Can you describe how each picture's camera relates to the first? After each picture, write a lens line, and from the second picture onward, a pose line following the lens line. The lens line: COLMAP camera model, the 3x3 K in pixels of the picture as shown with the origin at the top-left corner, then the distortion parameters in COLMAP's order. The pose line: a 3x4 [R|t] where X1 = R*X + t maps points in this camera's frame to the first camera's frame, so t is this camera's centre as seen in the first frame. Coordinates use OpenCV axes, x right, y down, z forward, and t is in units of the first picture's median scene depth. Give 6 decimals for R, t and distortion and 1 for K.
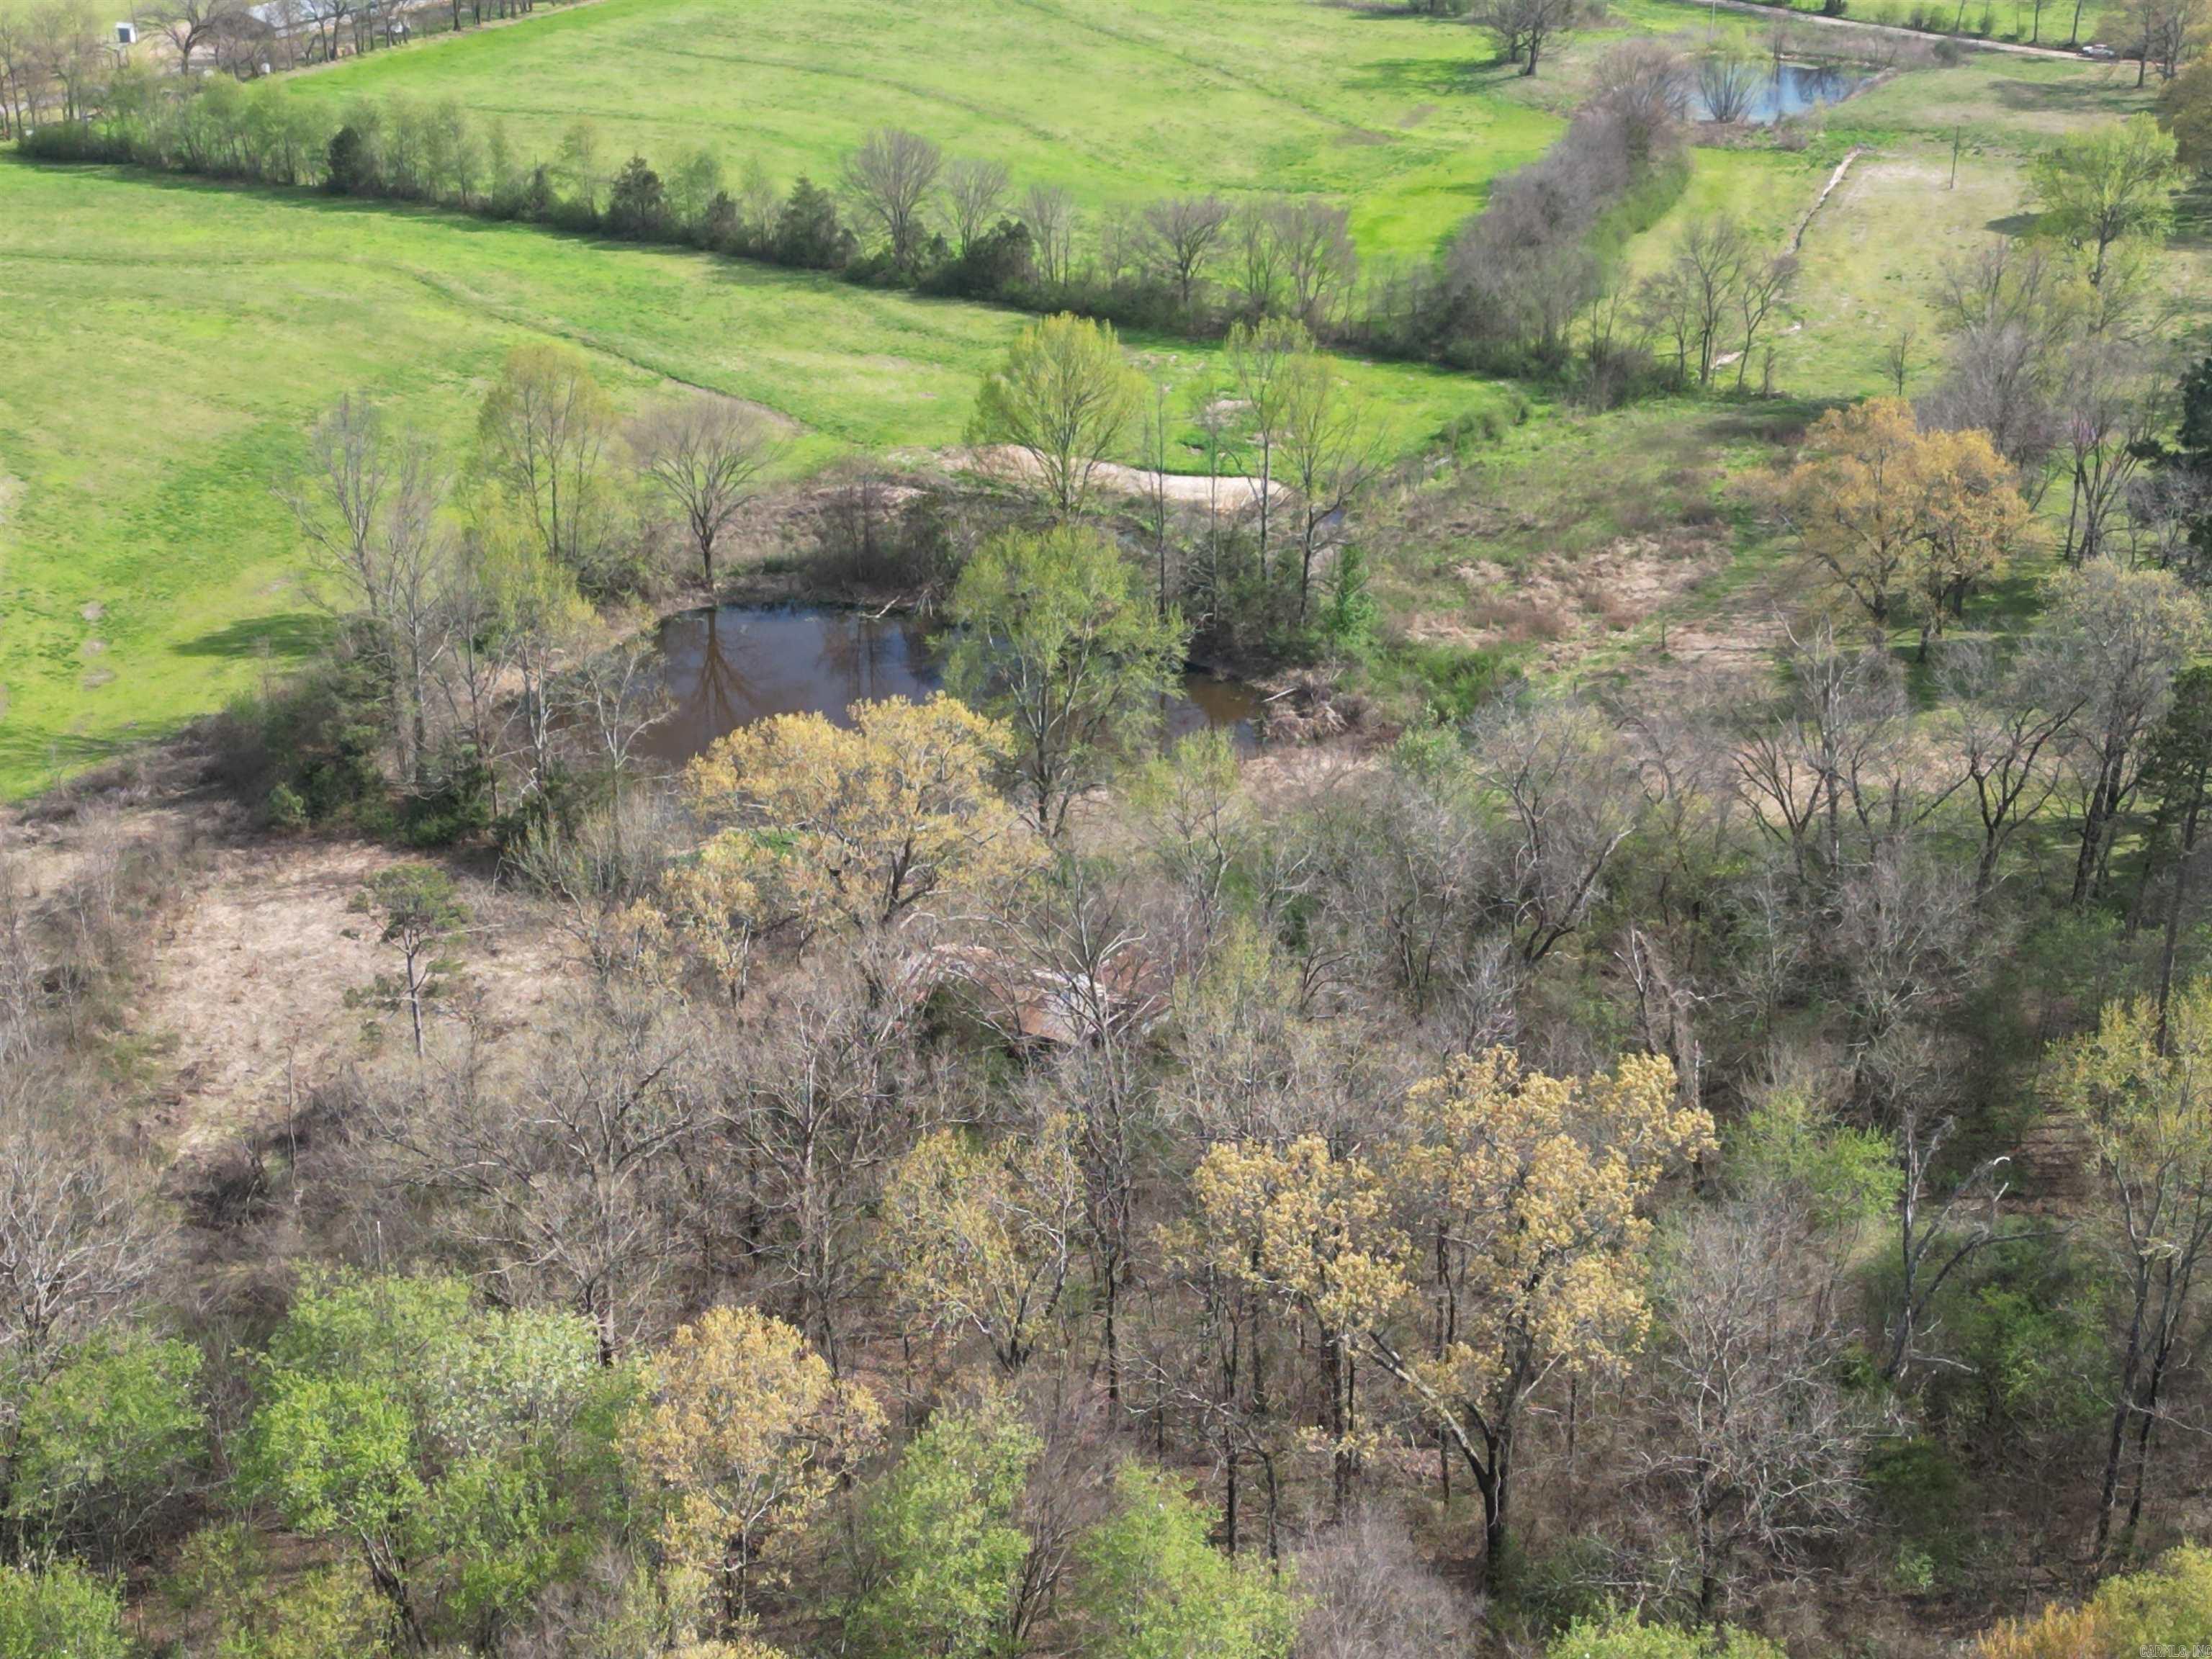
lens RADIAL K [[3073.5, 0, 1114.8], [0, 3073.5, 838.3], [0, 0, 1]] dist [0.203333, -0.592409]
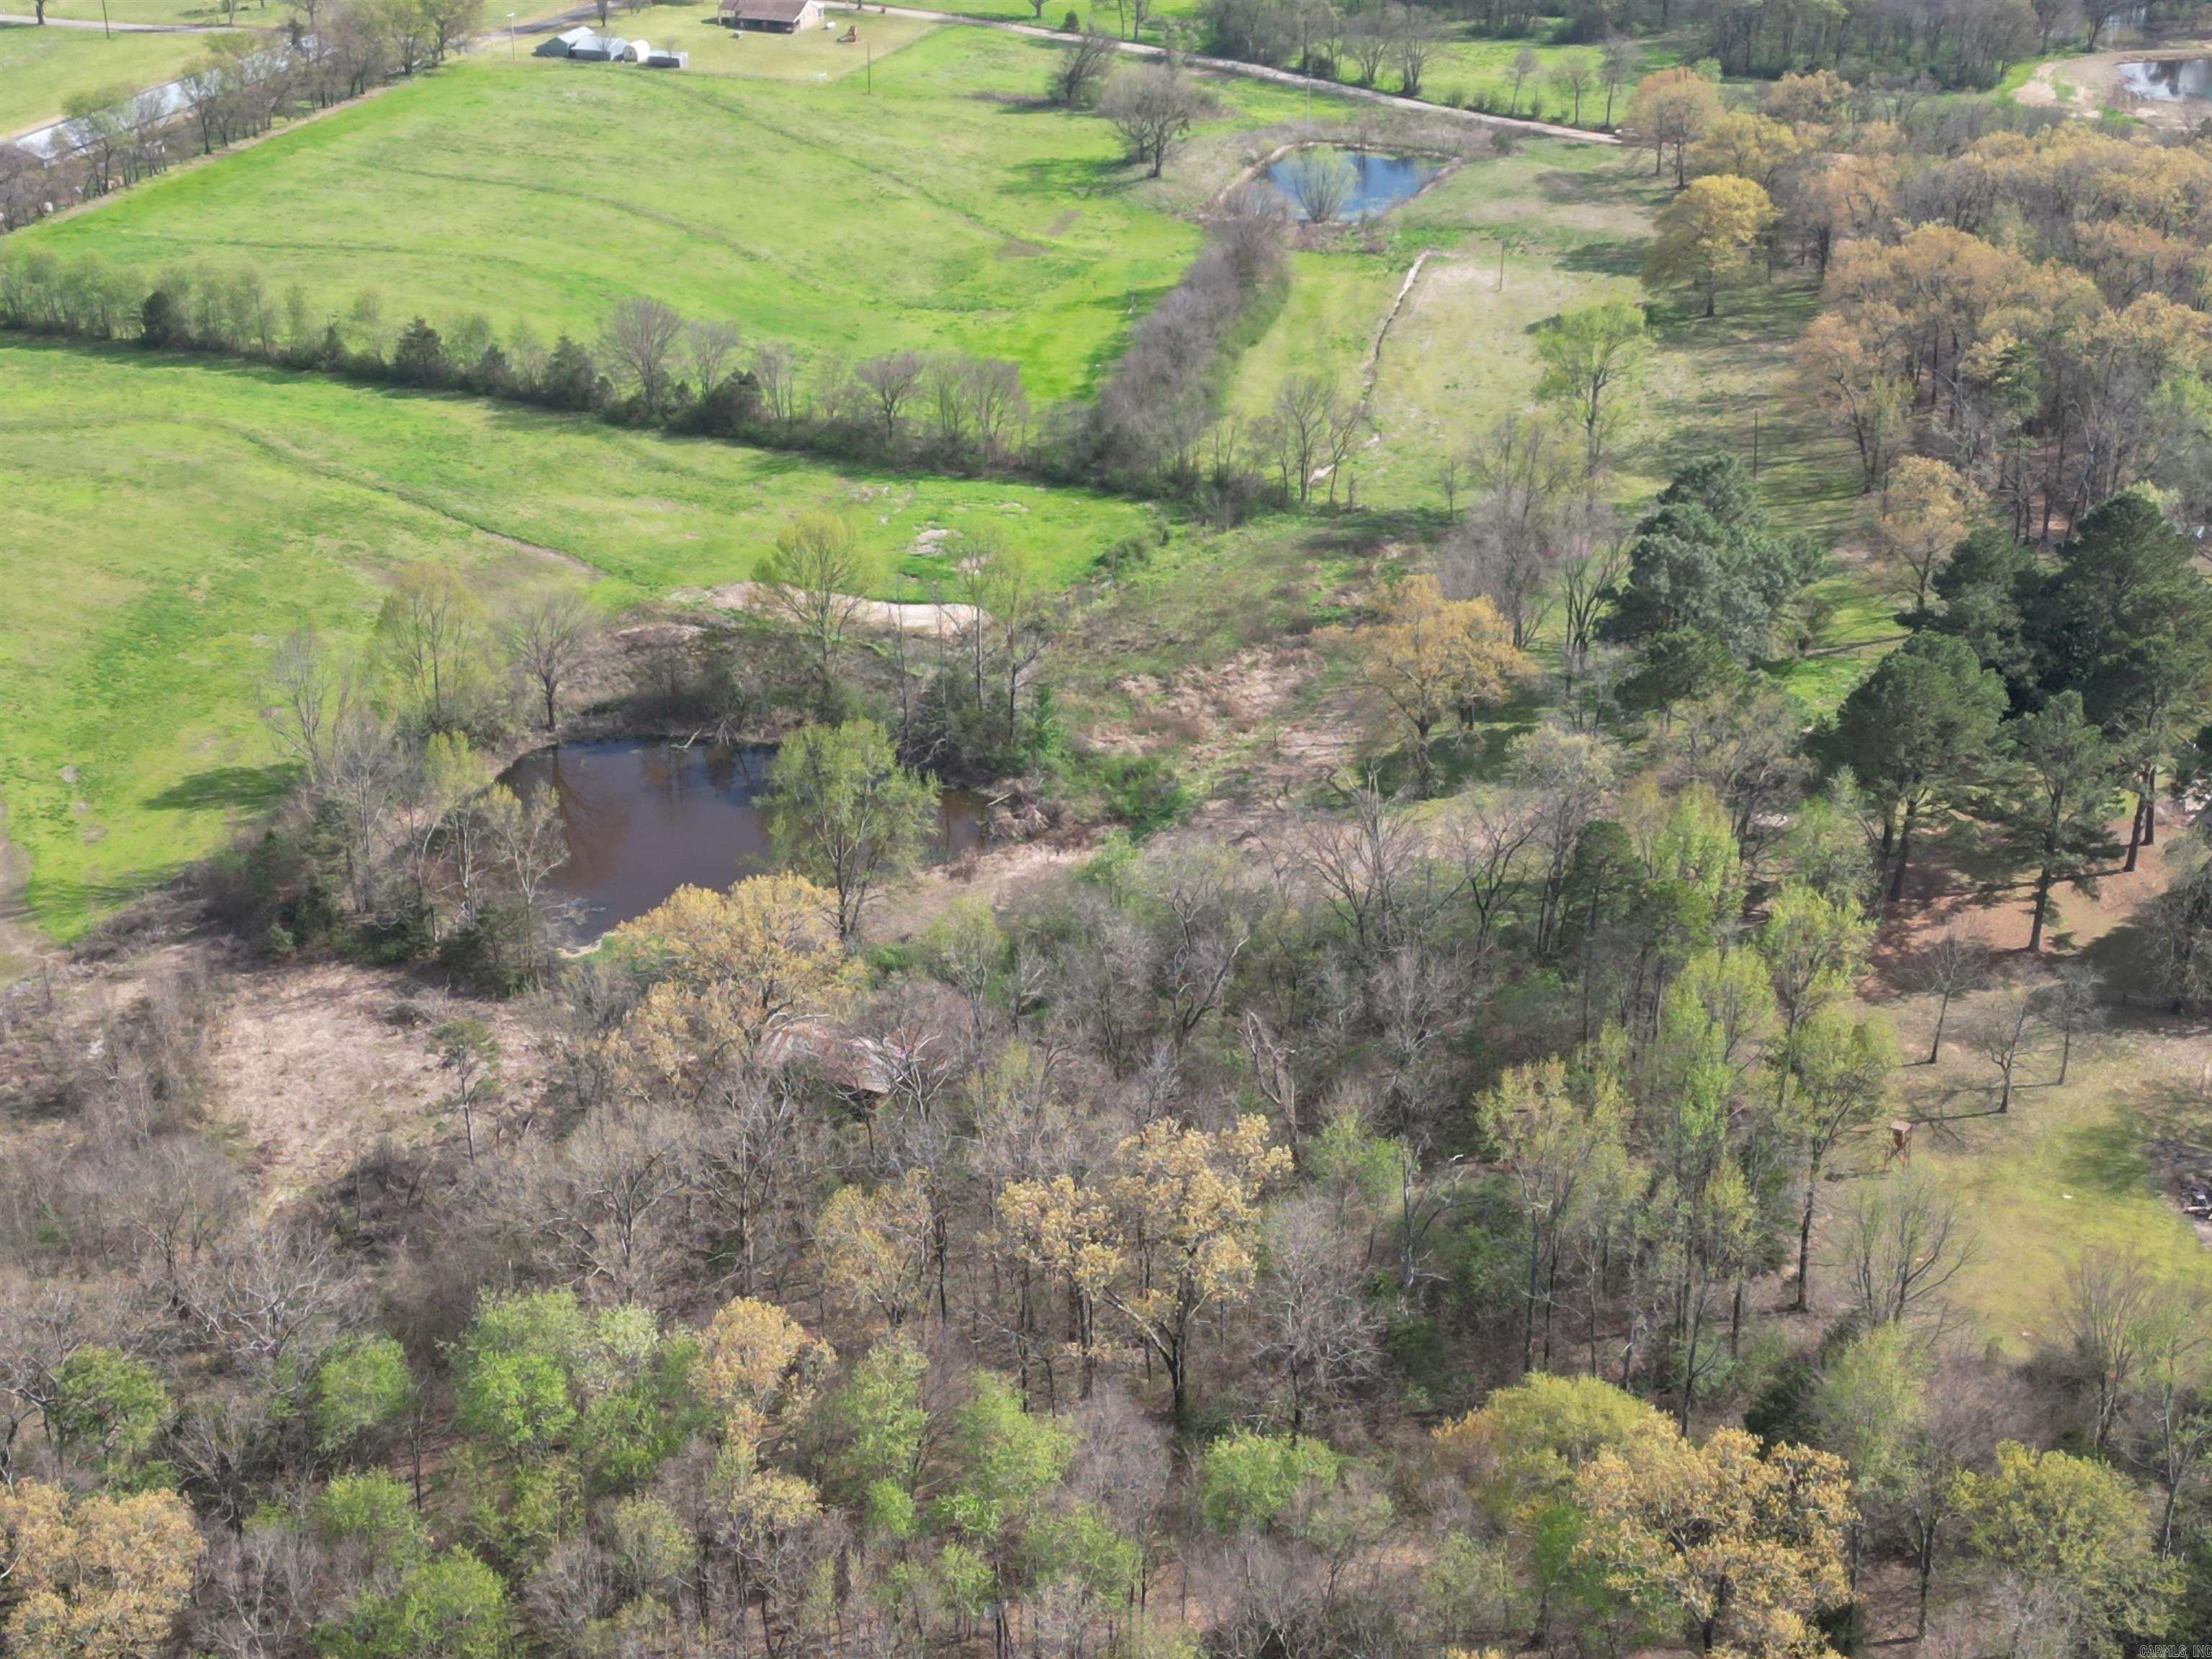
lens RADIAL K [[3073.5, 0, 1114.8], [0, 3073.5, 838.3], [0, 0, 1]] dist [0.203333, -0.592409]
pose [[0.992986, -0.054164, 0.105098, -0.032776], [0.050910, 0.998144, 0.033406, -0.061546], [-0.106712, -0.027821, 0.993901, -0.296924]]
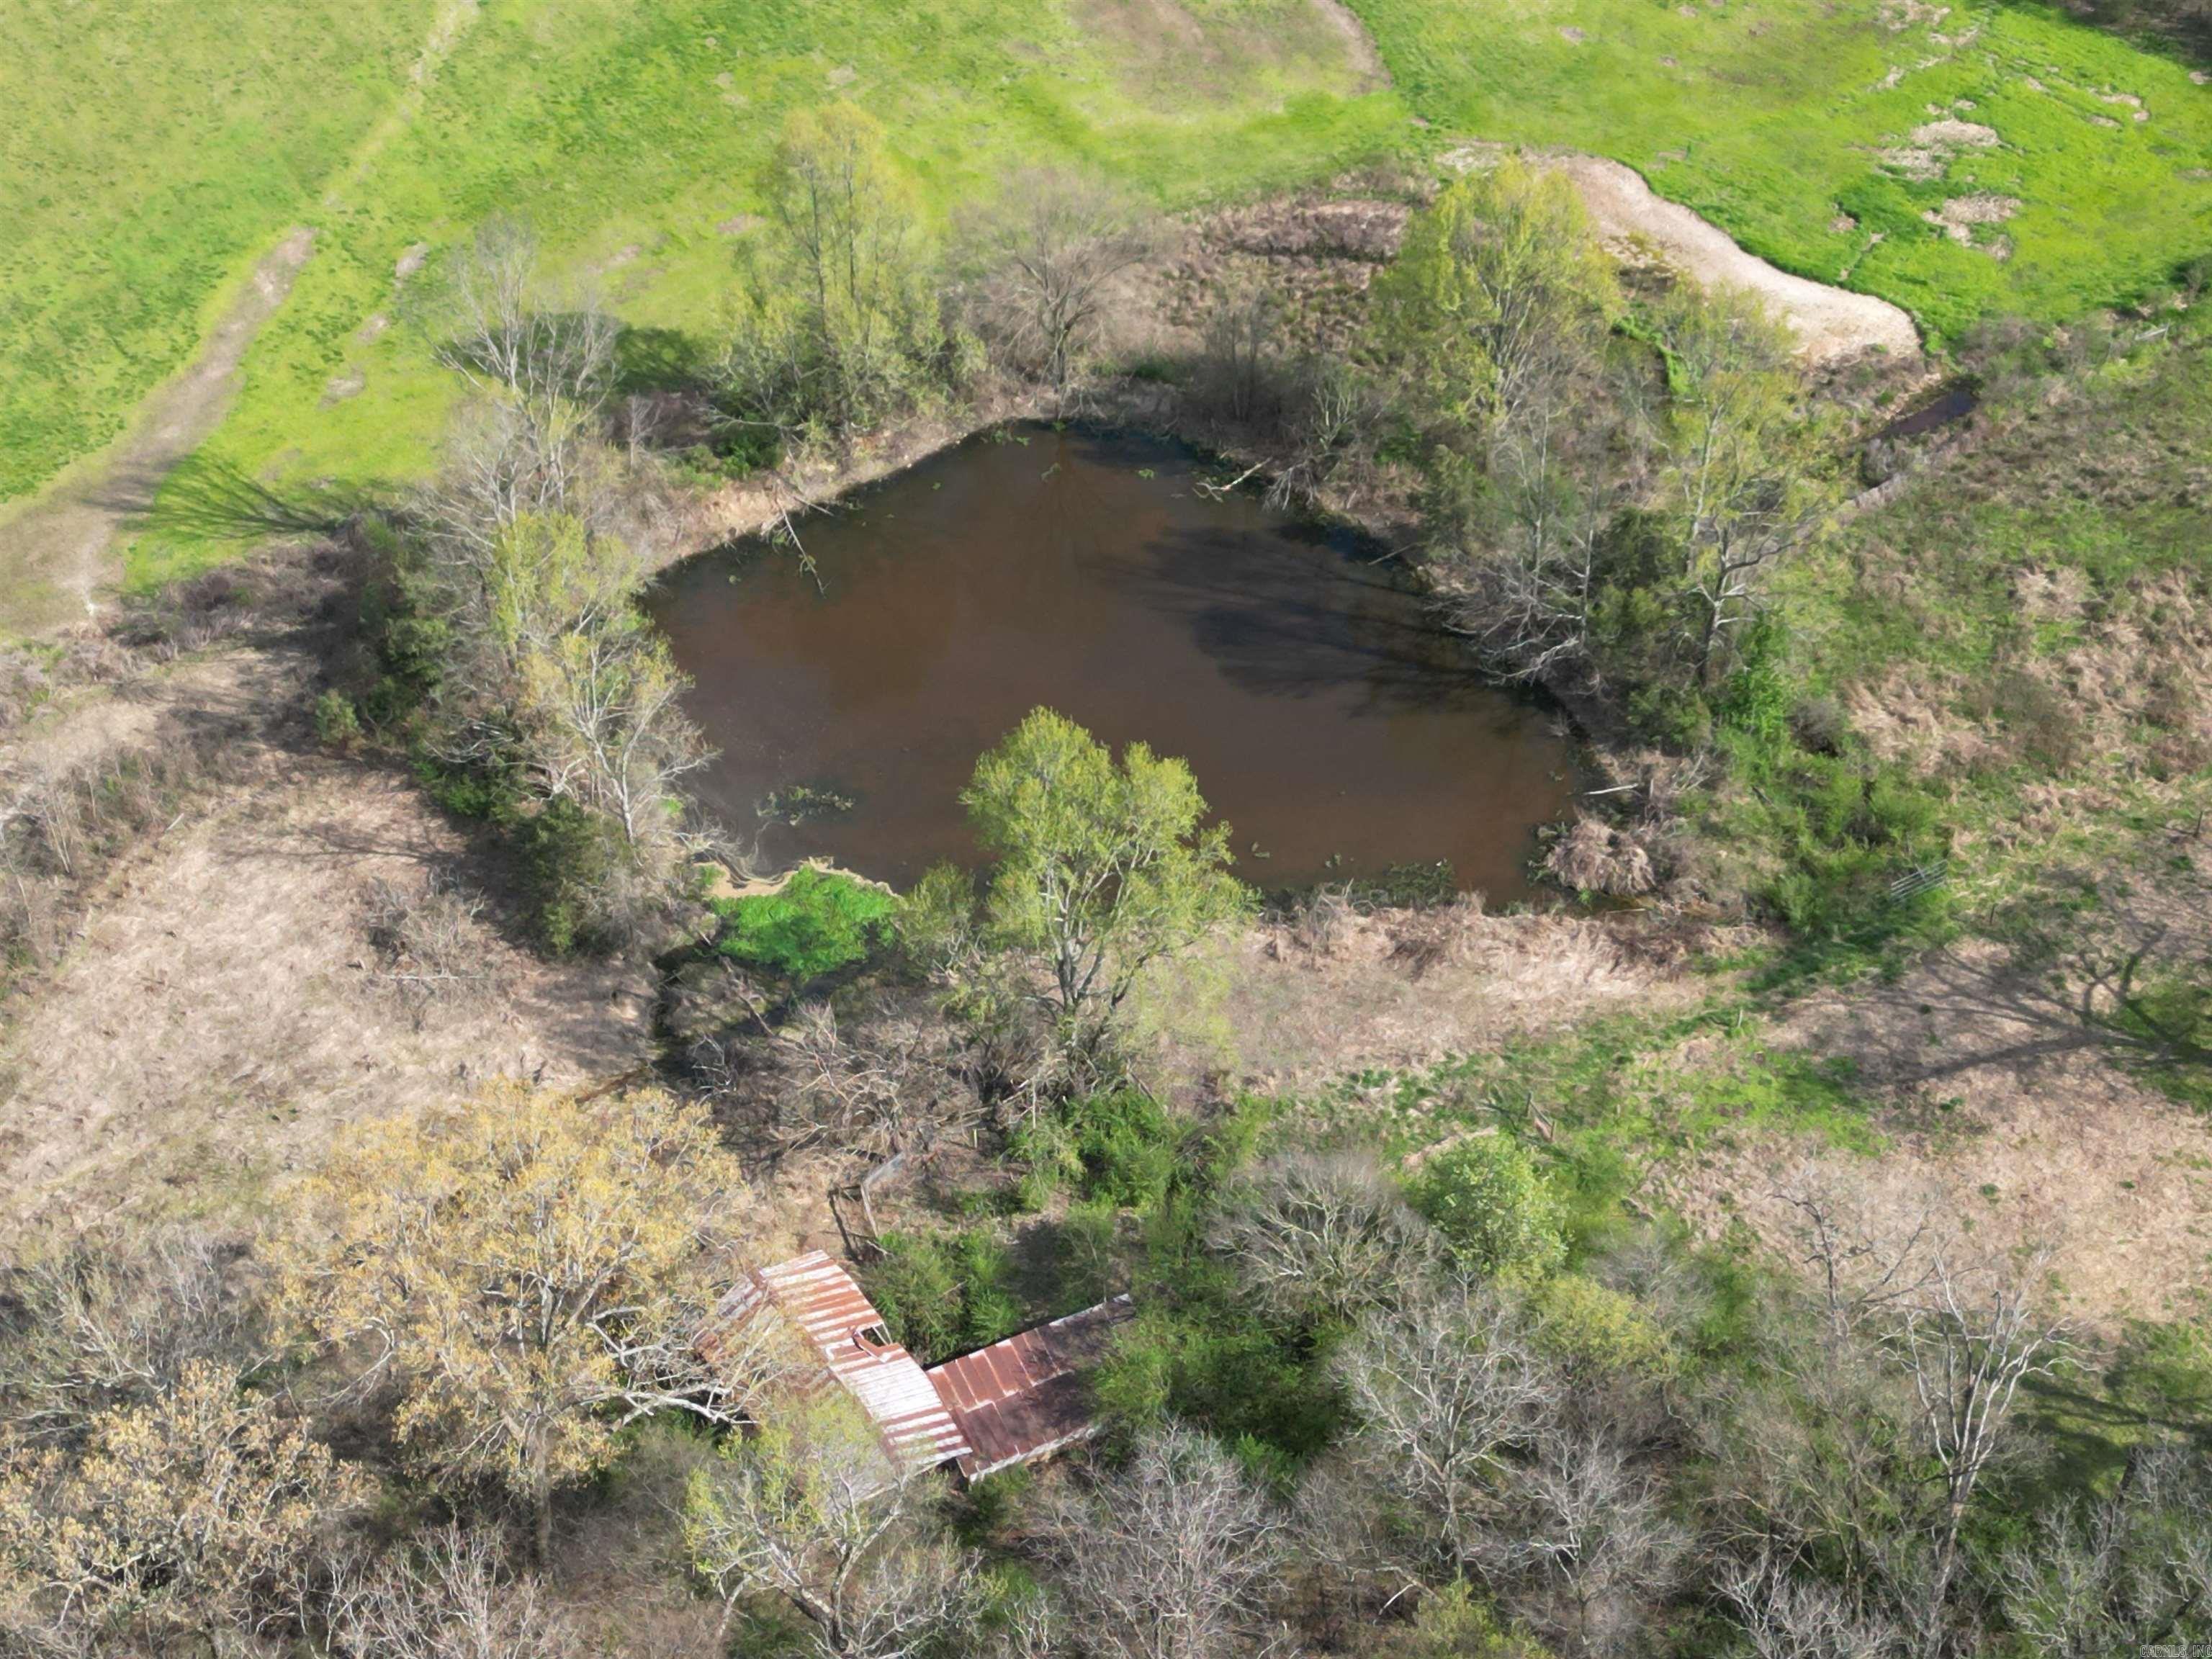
lens RADIAL K [[3073.5, 0, 1114.8], [0, 3073.5, 838.3], [0, 0, 1]] dist [0.203333, -0.592409]
pose [[0.905613, 0.283815, -0.315142, 0.157615], [-0.169456, 0.923333, 0.344588, -0.234704], [0.388781, -0.258661, 0.884276, 0.237701]]
